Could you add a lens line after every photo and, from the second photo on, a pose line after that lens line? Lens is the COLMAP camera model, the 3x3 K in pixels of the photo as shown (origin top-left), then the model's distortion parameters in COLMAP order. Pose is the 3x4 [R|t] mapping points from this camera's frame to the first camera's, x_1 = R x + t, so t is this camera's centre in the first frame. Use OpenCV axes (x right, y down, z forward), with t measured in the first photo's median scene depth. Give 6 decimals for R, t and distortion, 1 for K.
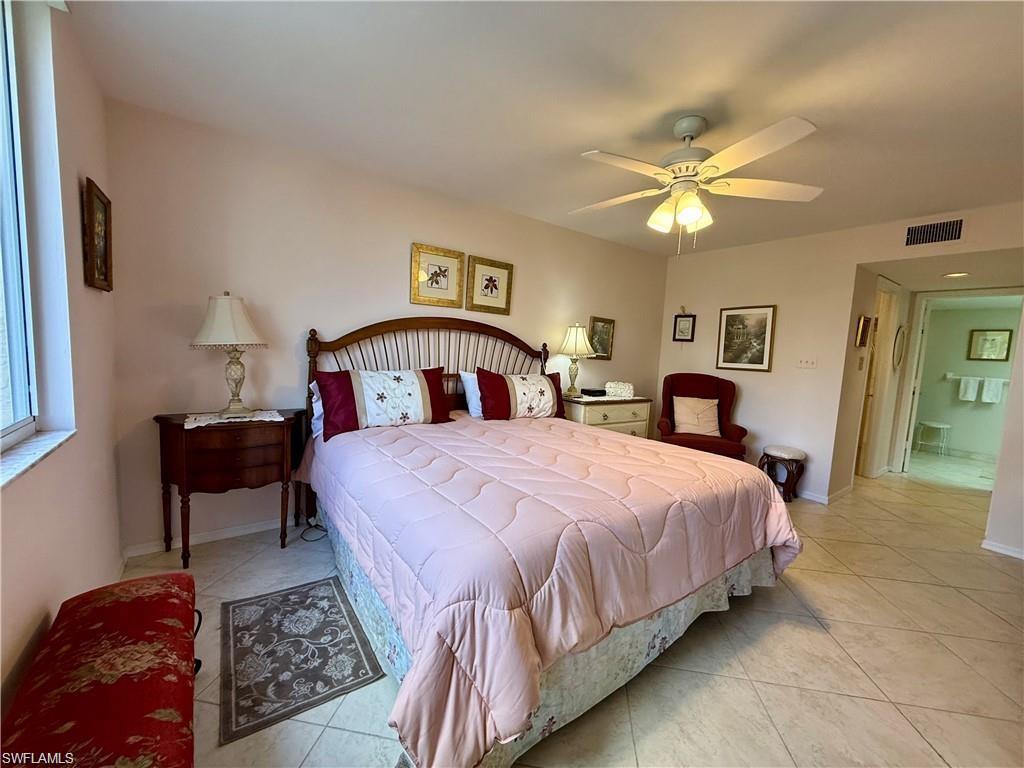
lens RADIAL K [[413.0, 0, 512.0], [0, 413.0, 384.0], [0, 0, 1]] dist [0.001158, -0.000027]
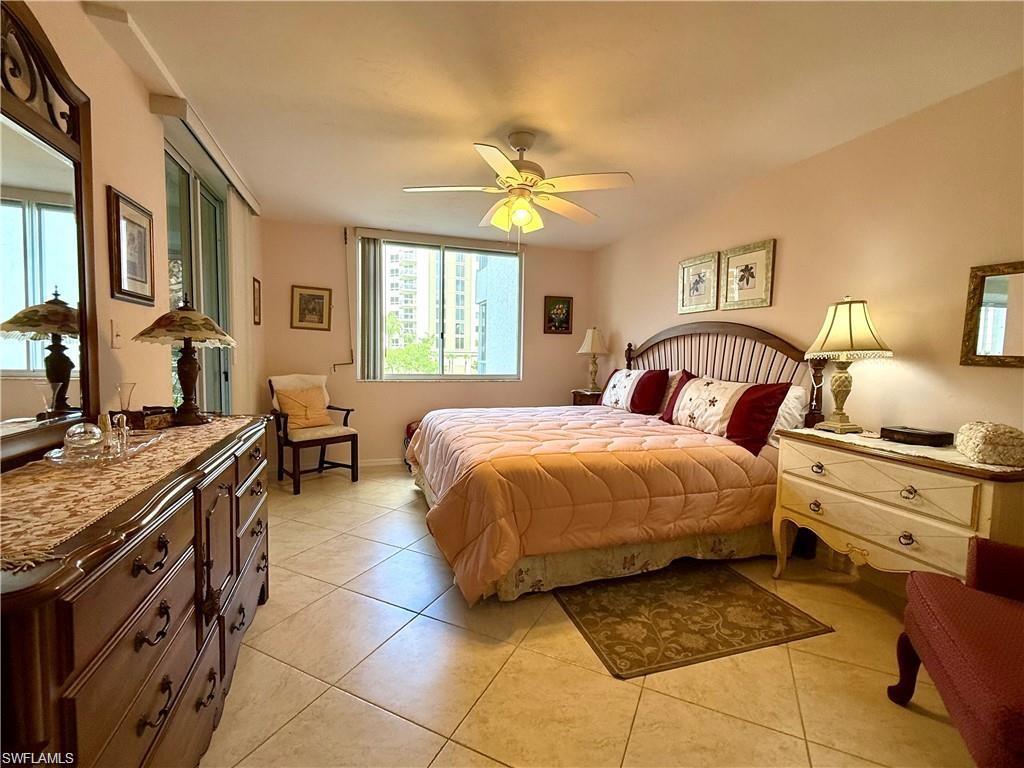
lens RADIAL K [[454.8, 0, 512.0], [0, 454.8, 384.0], [0, 0, 1]] dist [-0.000094, 0.000011]
pose [[-0.284161, 0.008492, -0.958739, 0.973364], [-0.120859, 0.991667, 0.044605, -0.005100], [0.951128, 0.128548, -0.280767, 0.842329]]
